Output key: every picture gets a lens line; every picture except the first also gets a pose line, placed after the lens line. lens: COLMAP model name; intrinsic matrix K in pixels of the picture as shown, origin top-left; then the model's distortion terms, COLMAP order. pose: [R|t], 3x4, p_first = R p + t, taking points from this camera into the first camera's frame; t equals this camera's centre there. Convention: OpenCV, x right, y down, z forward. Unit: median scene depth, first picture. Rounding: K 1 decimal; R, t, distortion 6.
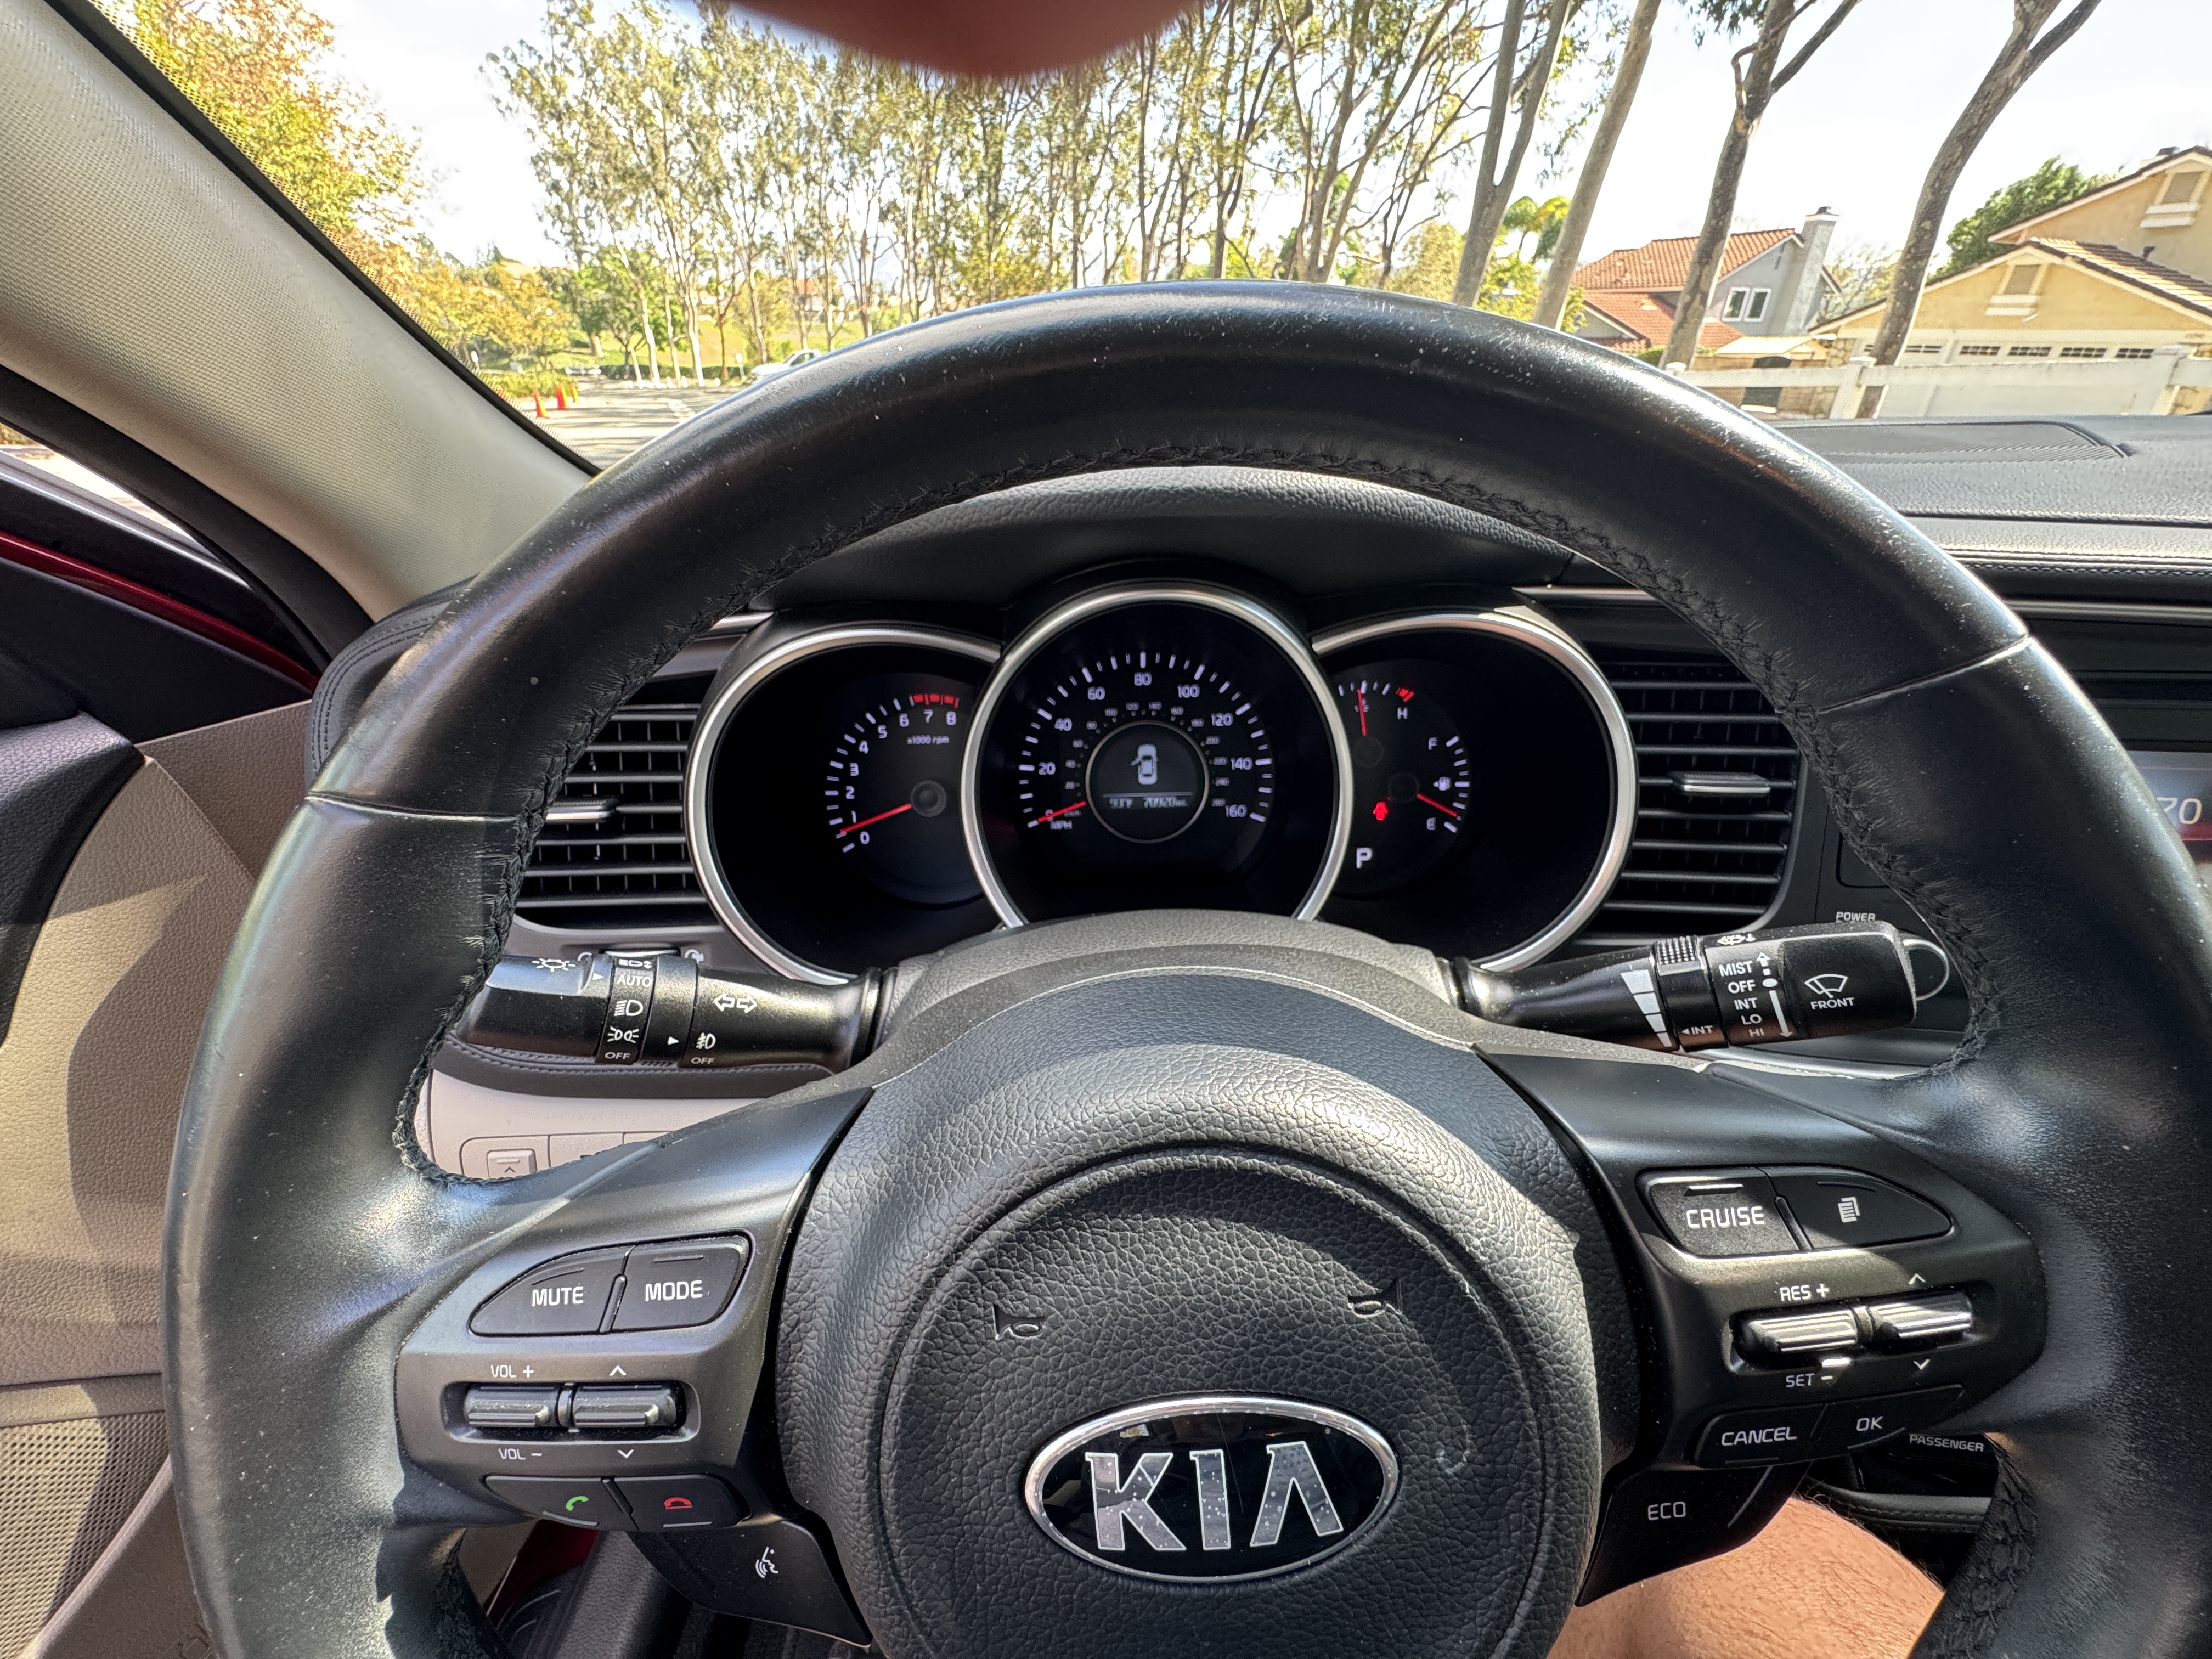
lens RADIAL K [[891.1, 0, 1106.0], [0, 891.1, 829.5], [0, 0, 1]] dist [0.042584, 0.000075]
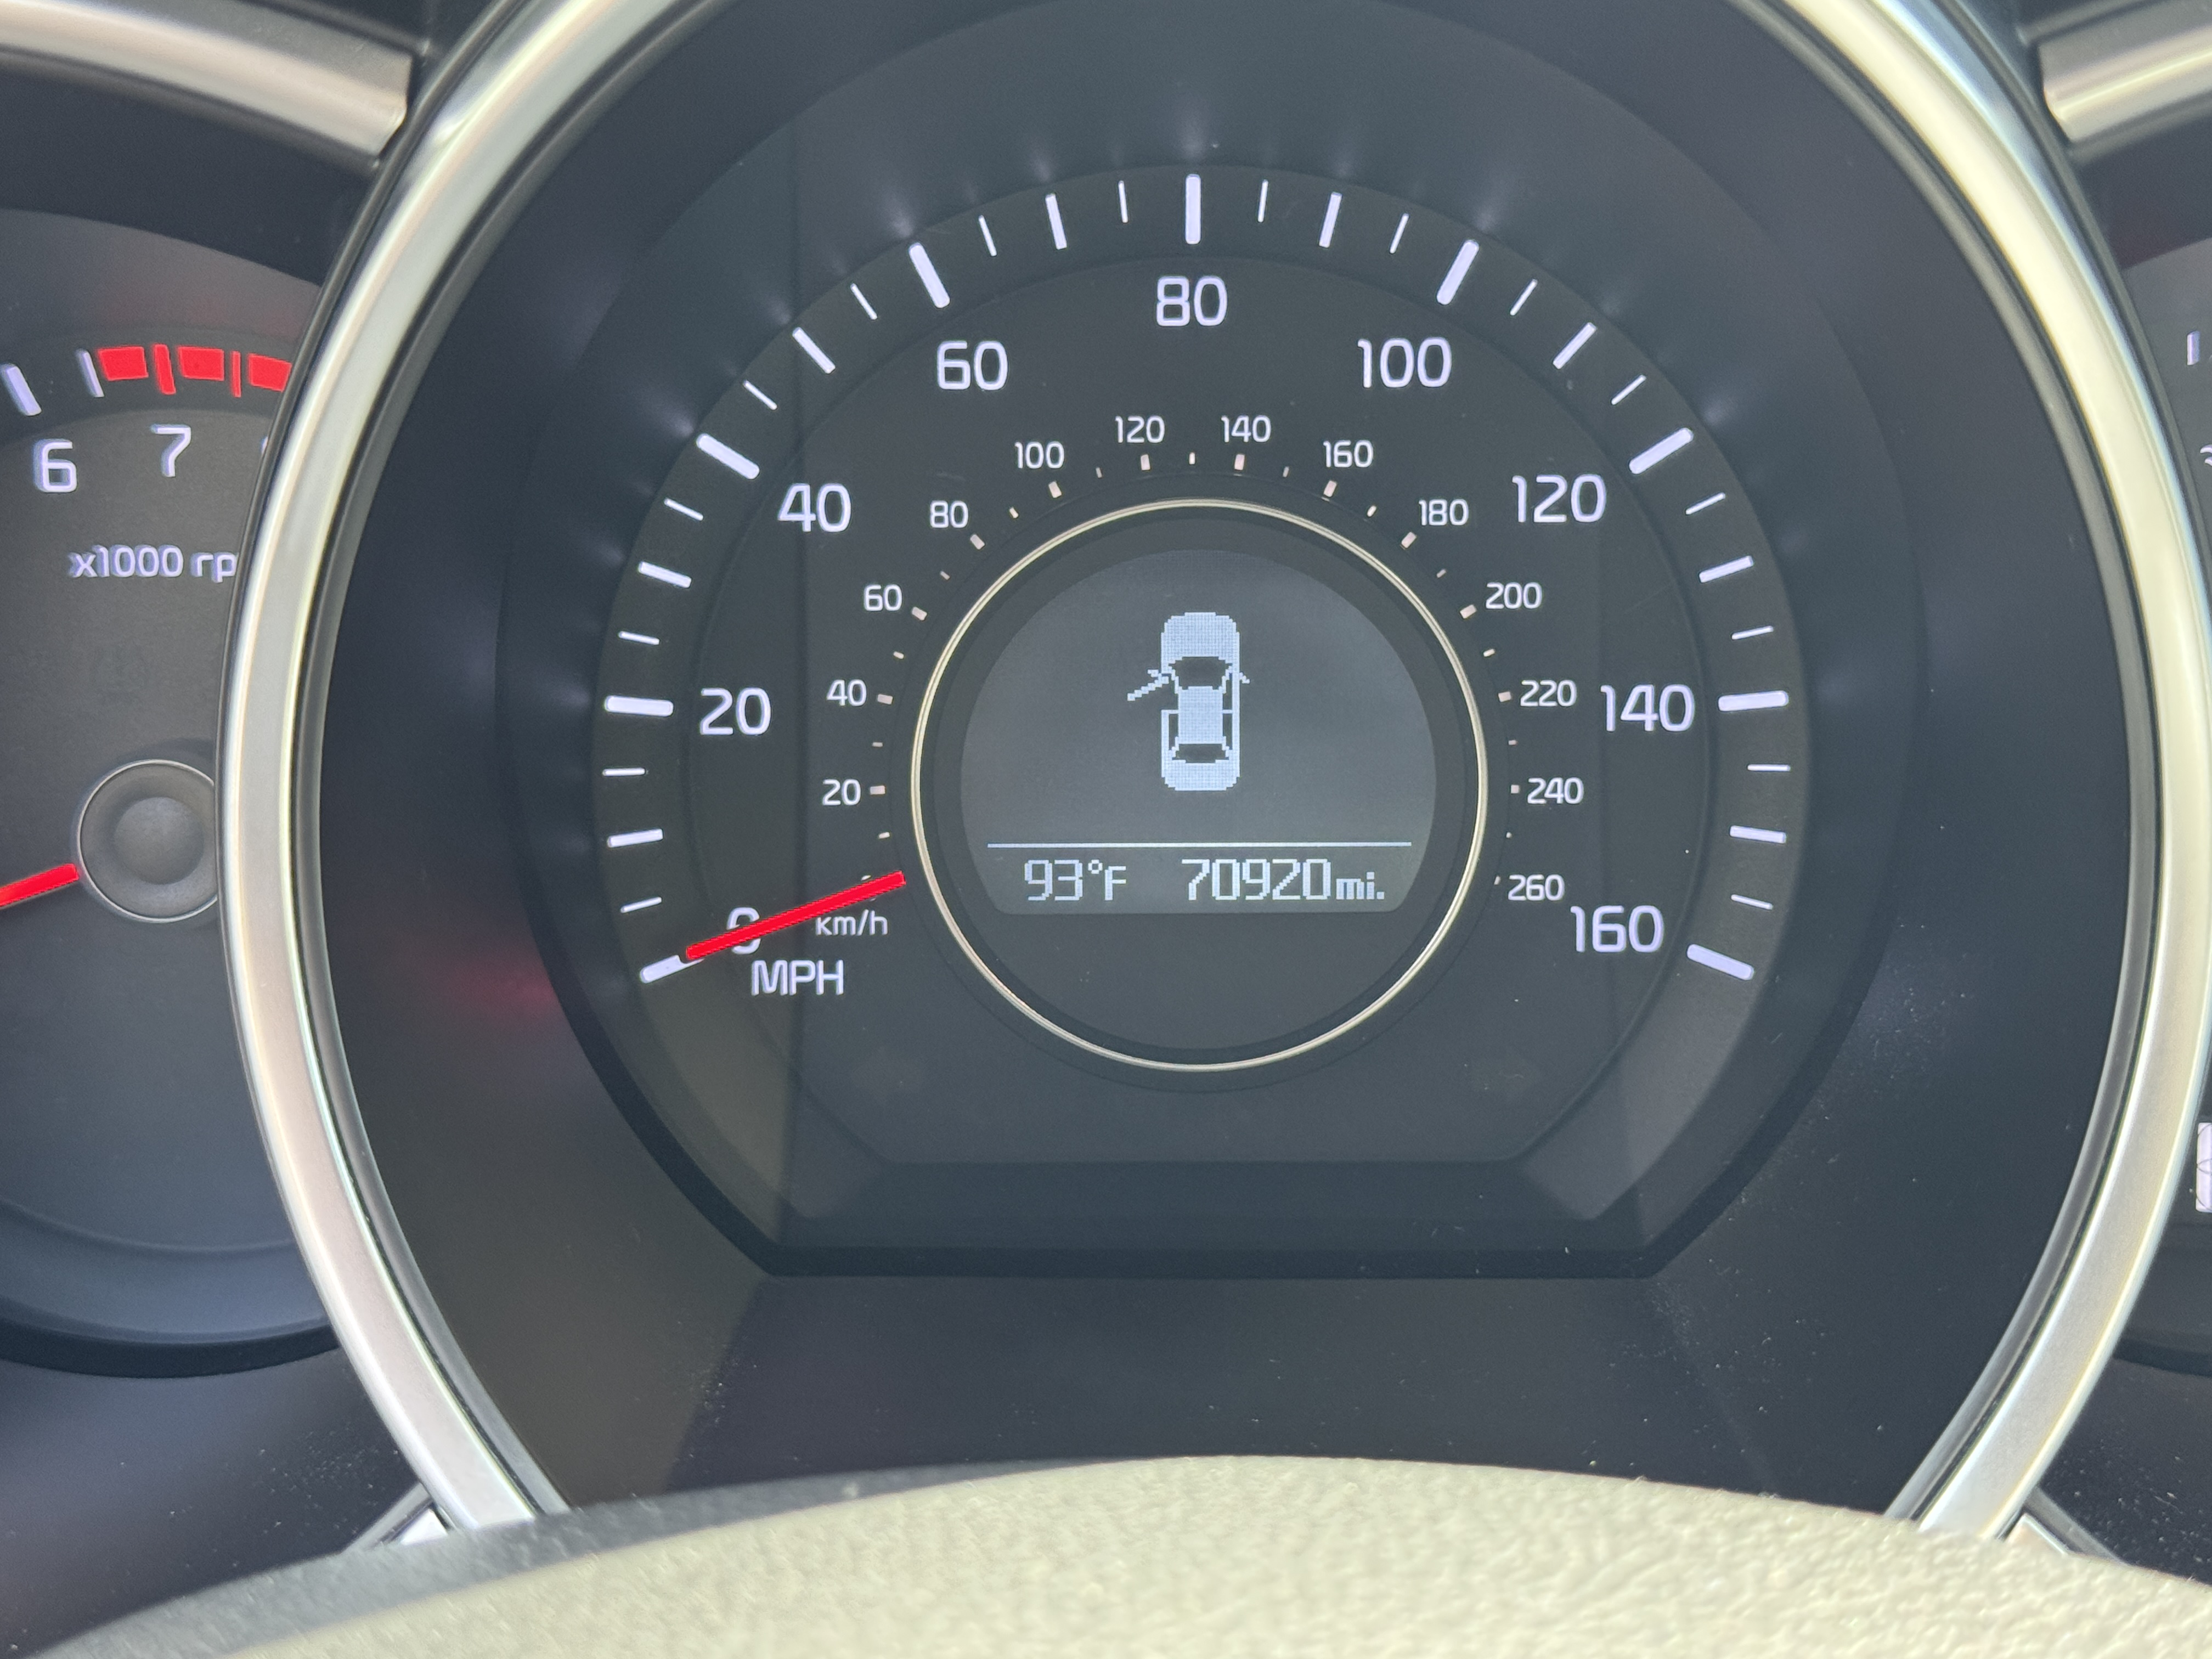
lens RADIAL K [[3277.5, 0, 1094.7], [0, 3277.5, 886.5], [0, 0, 1]] dist [0.132370, 0.012861]
pose [[0.999724, 0.021262, -0.009976, 0.029384], [-0.021433, 0.999621, -0.017276, -0.015093], [0.009605, 0.017485, 0.999801, 0.221121]]
